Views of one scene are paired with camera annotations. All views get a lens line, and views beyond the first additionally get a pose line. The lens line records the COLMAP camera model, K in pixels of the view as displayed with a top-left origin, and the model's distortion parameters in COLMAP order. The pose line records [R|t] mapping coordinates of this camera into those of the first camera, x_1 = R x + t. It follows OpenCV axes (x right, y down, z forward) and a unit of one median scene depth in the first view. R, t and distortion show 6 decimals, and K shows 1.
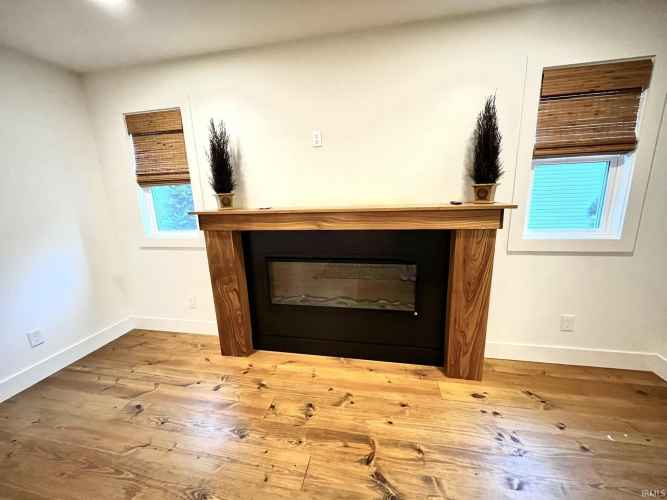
lens RADIAL K [[269.6, 0, 331.9], [0, 269.6, 250.2], [0, 0, 1]] dist [-0.001278, 0.000019]
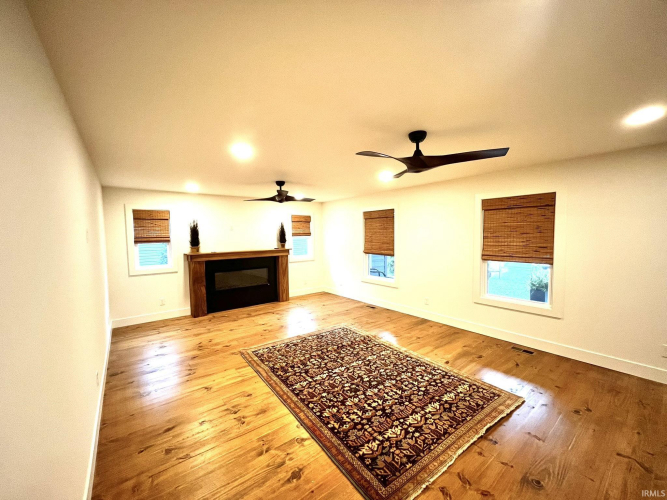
lens RADIAL K [[269.6, 0, 331.9], [0, 269.6, 250.2], [0, 0, 1]] dist [-0.001278, 0.000019]
pose [[0.649374, -0.023427, 0.760108, -1.459515], [0.161467, 0.980983, -0.107709, 0.285566], [-0.743130, 0.192676, 0.640807, -1.482762]]
